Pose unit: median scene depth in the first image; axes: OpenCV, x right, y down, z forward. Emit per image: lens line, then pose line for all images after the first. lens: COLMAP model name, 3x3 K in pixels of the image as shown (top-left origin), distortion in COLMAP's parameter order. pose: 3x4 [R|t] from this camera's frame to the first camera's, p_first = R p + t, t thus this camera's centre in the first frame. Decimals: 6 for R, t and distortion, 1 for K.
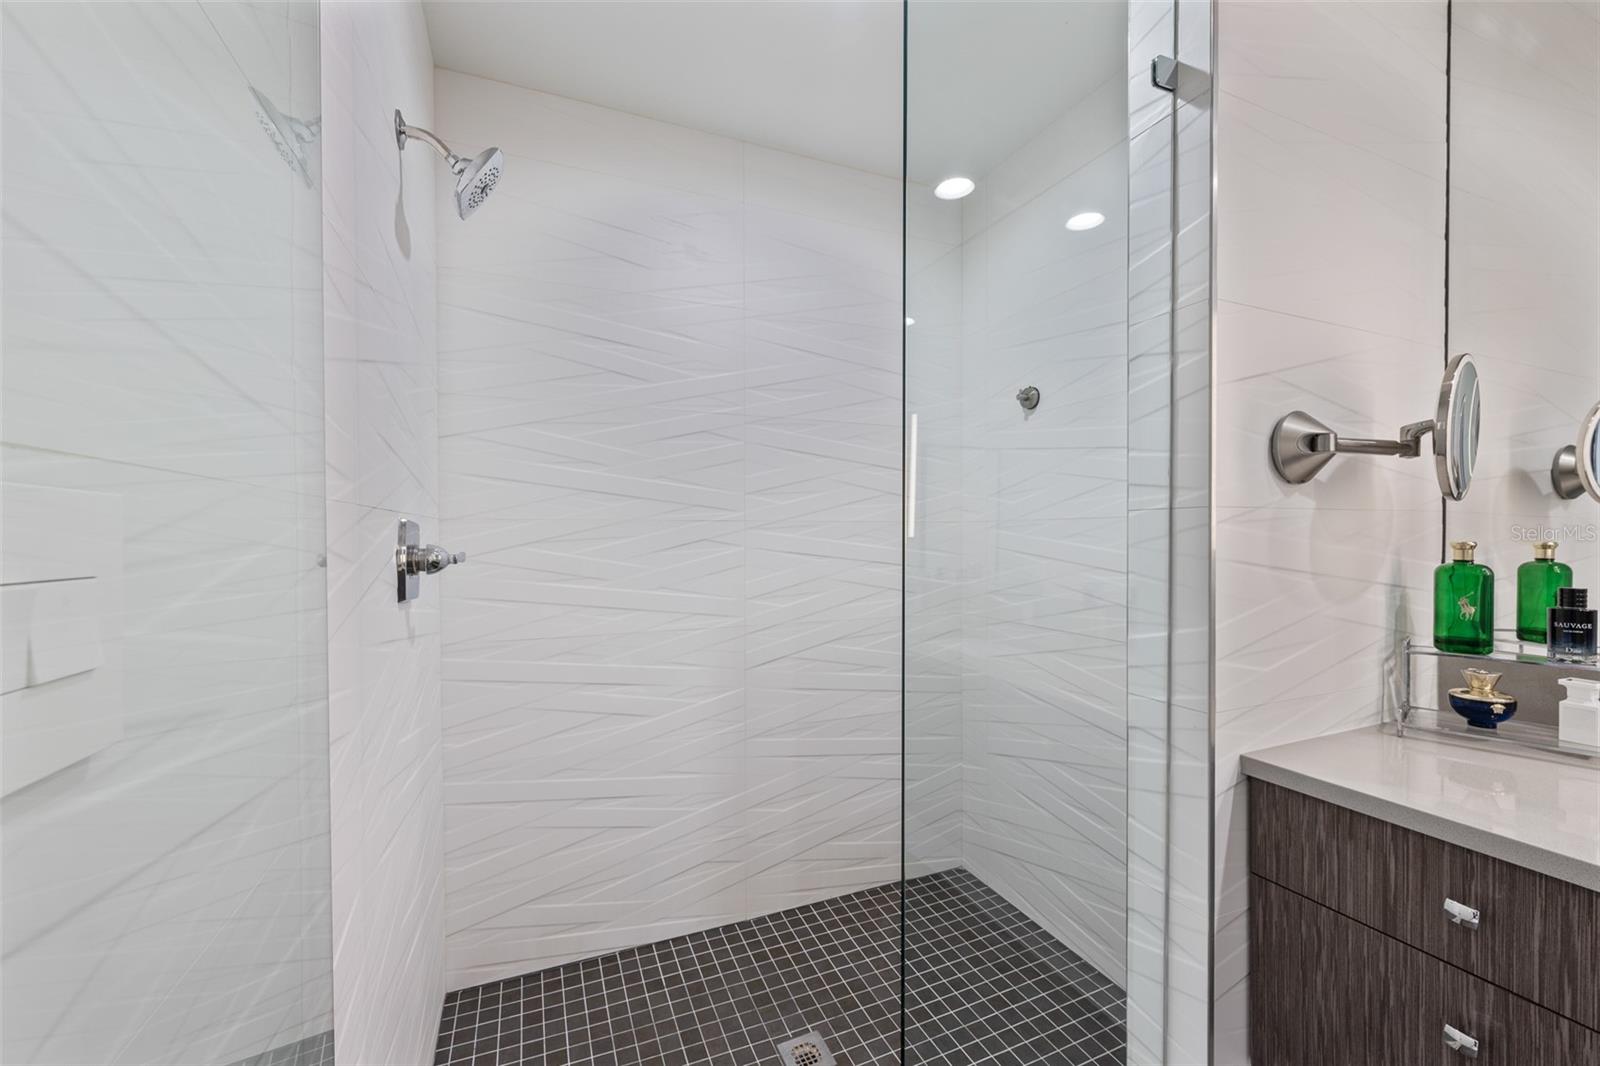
lens RADIAL K [[637.9, 0, 799.5], [0, 637.9, 536.8], [0, 0, 1]] dist [-0.002726, 0.000011]
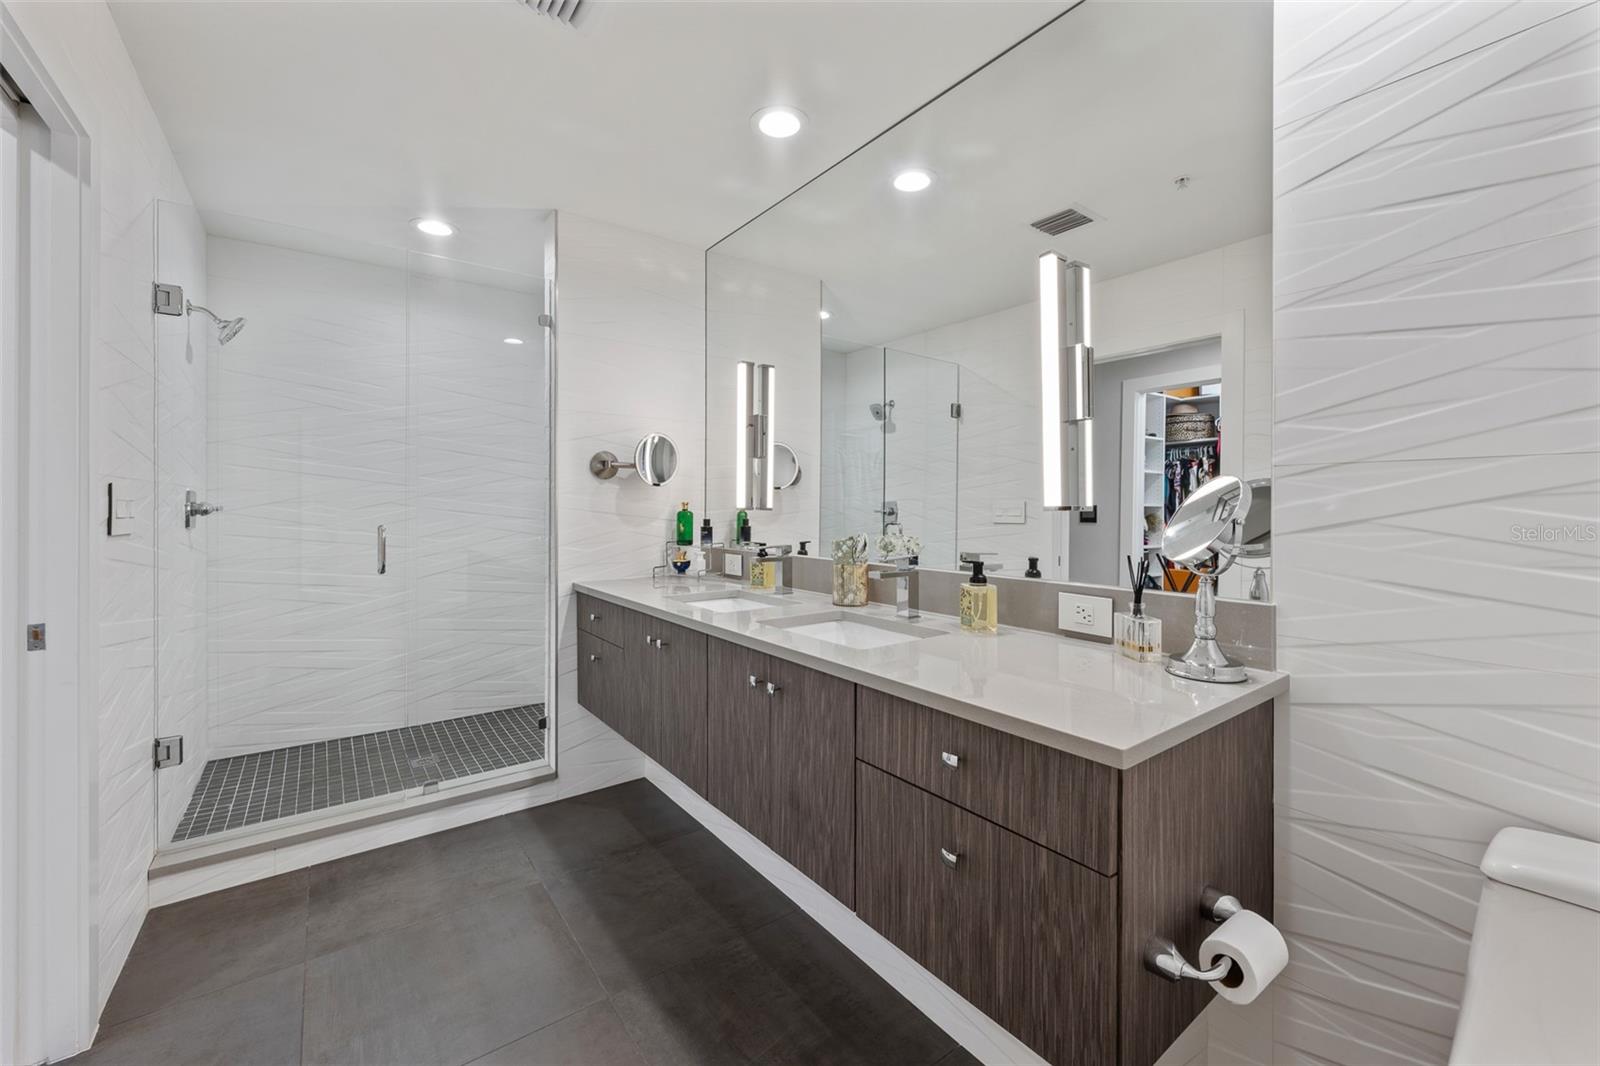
lens RADIAL K [[637.9, 0, 802.4], [0, 637.9, 499.8], [0, 0, 1]] dist [-0.002726, 0.000011]
pose [[0.970219, 0.003278, 0.242206, 0.876561], [-0.000305, 0.999924, -0.012313, 0.030638], [-0.242228, 0.011872, 0.970147, -1.597789]]
